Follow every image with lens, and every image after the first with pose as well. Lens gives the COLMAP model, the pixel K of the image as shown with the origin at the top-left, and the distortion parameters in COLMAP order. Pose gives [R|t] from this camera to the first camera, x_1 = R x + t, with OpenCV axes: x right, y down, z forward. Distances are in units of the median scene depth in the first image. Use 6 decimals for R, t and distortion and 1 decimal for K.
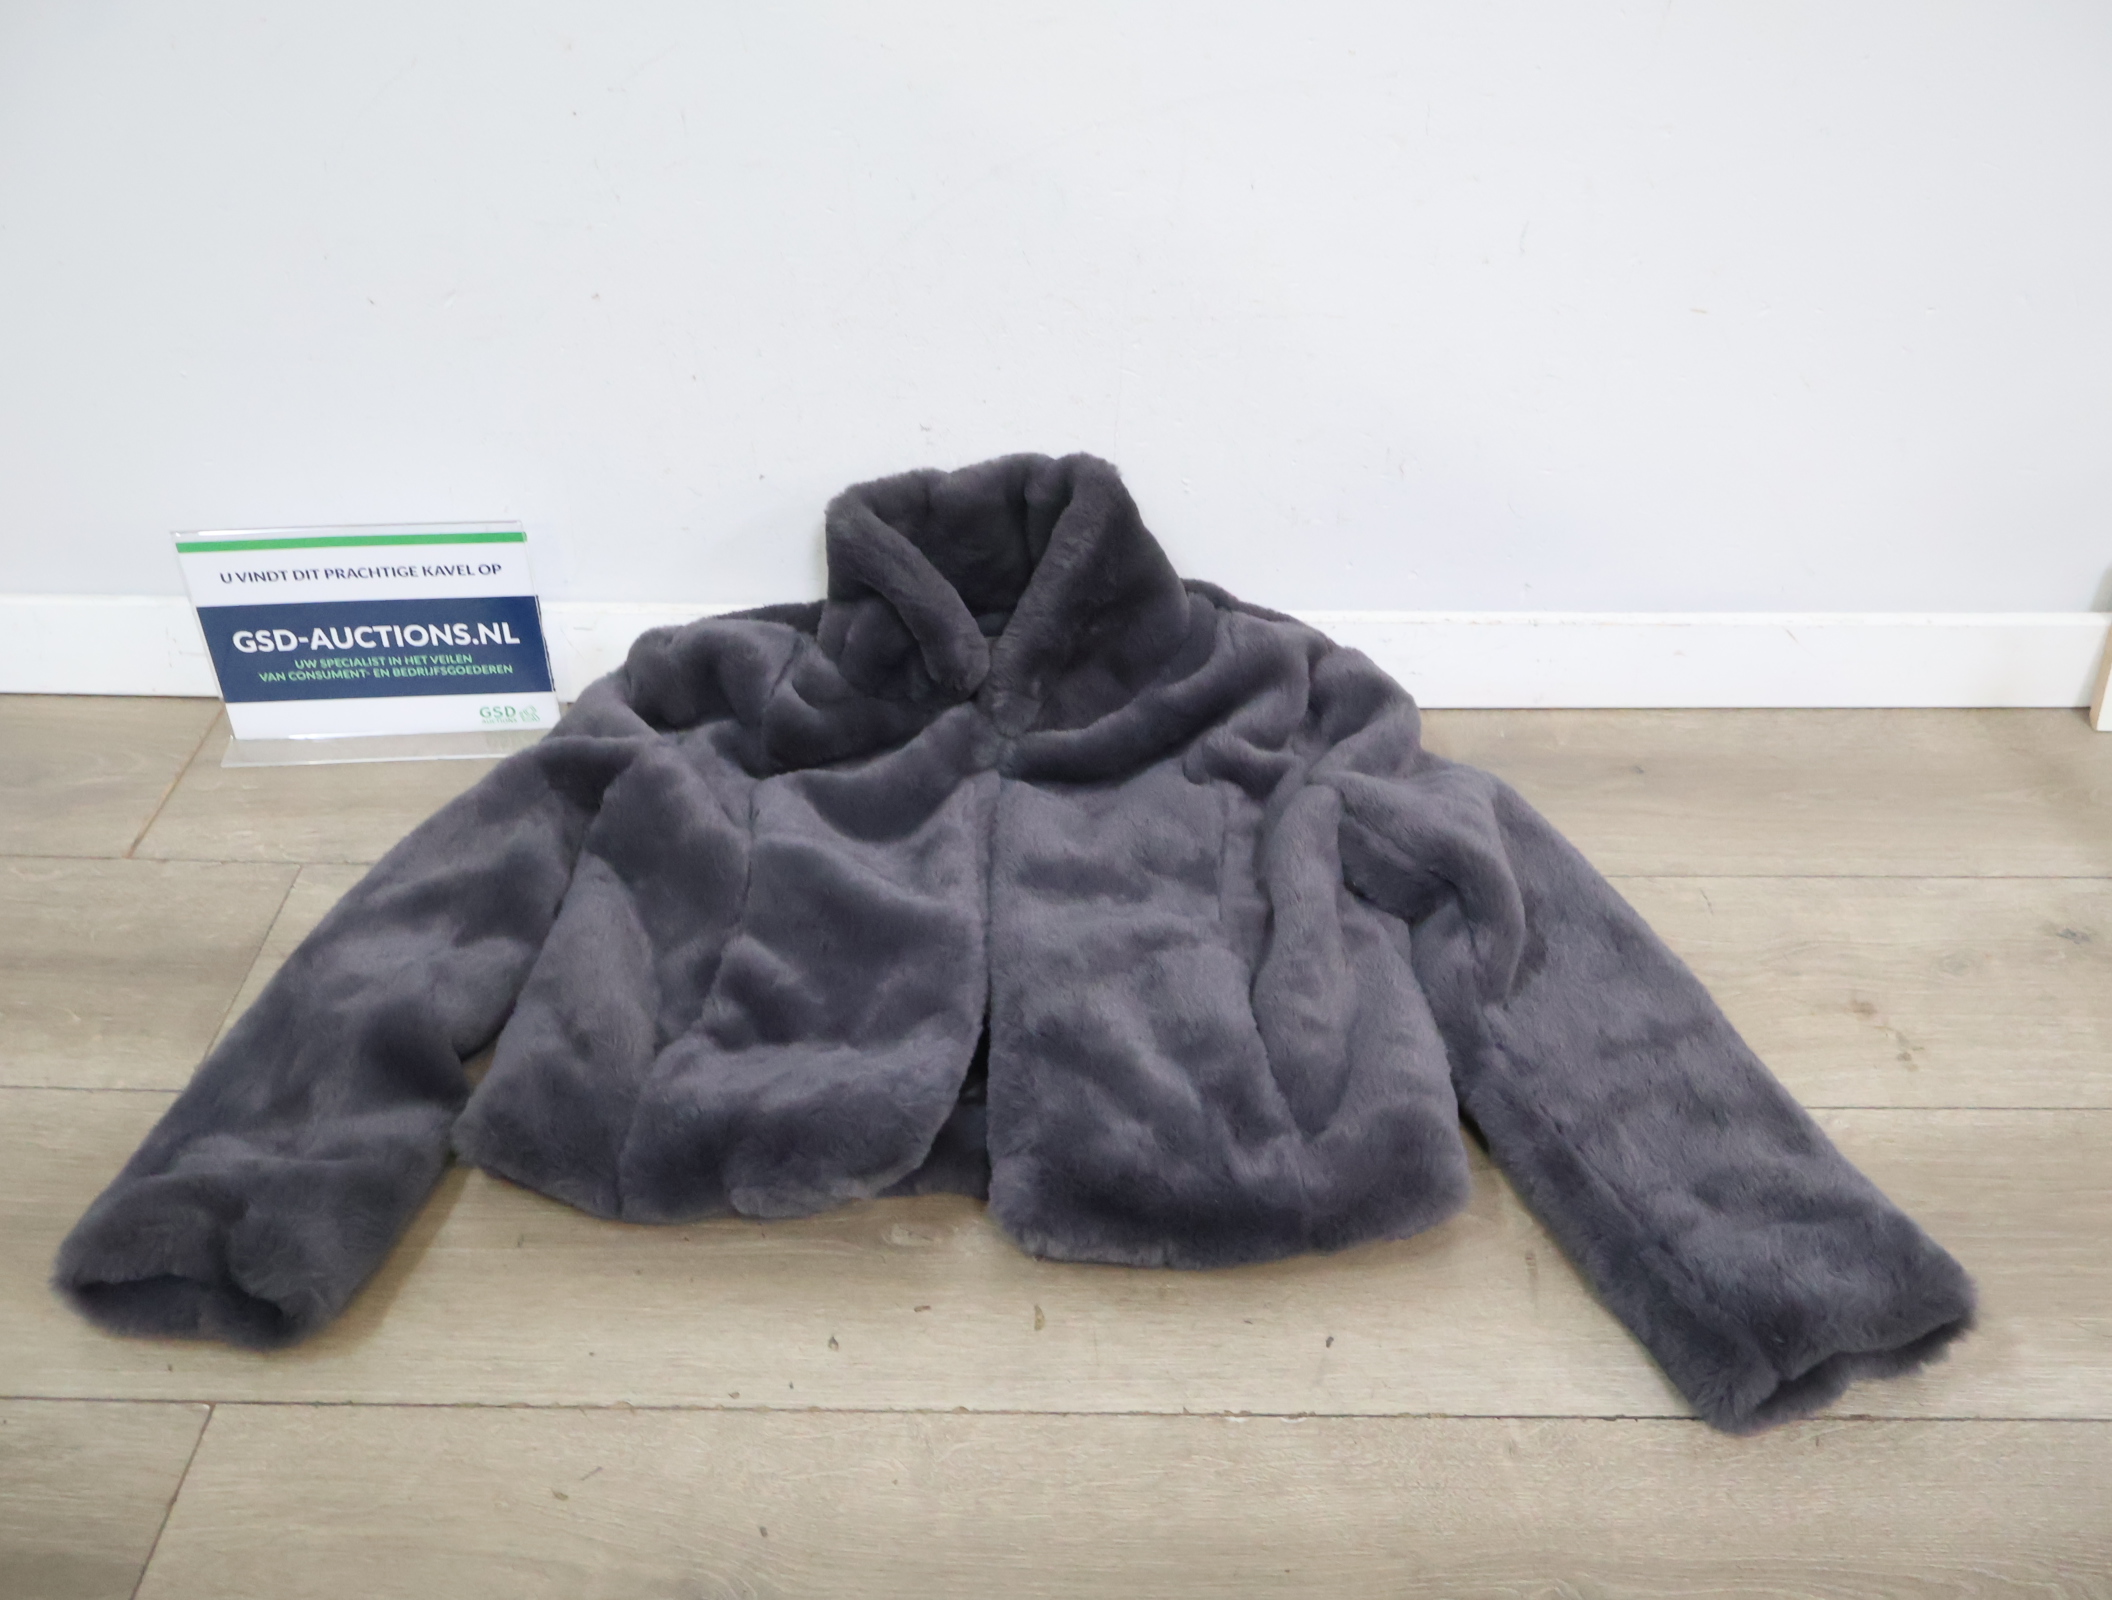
lens RADIAL K [[2054.6, 0, 1056.4], [0, 2054.6, 795.3], [0, 0, 1]] dist [-0.001476, 0.000000]
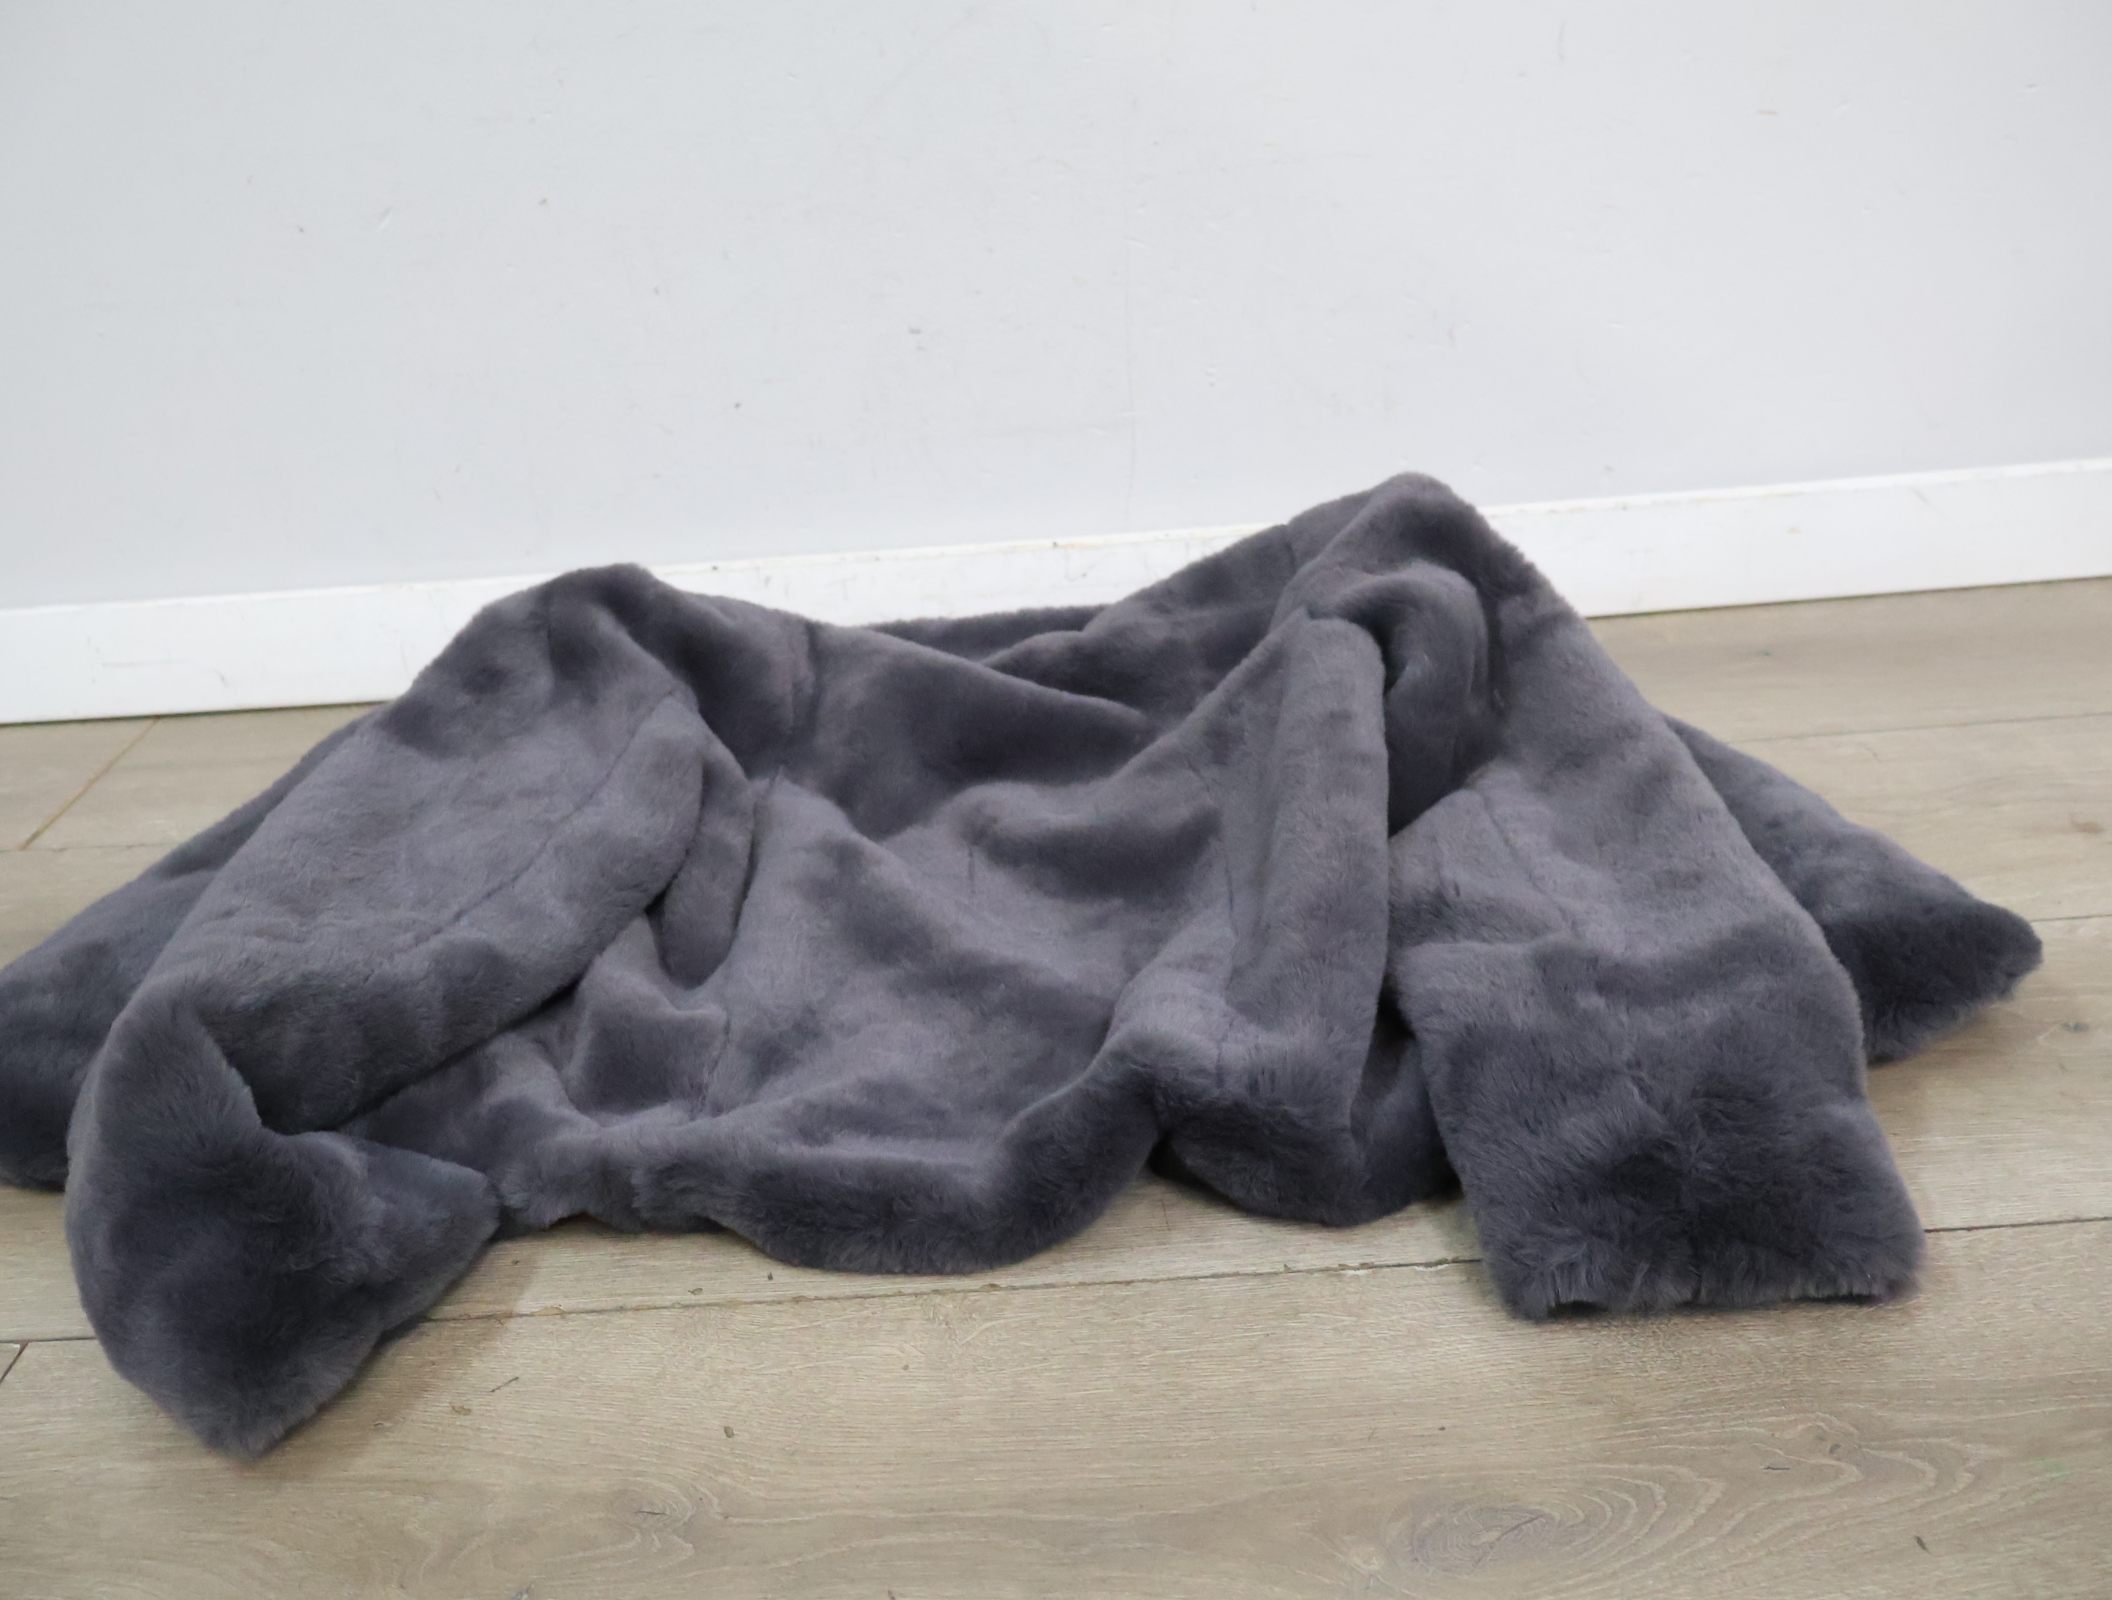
lens RADIAL K [[2054.6, 0, 1053.1], [0, 2054.6, 786.6], [0, 0, 1]] dist [-0.001476, 0.000000]
pose [[0.996921, -0.072349, -0.030244, 0.012375], [0.065733, 0.981327, -0.180764, 0.251618], [0.042757, 0.178220, 0.983061, 0.217201]]
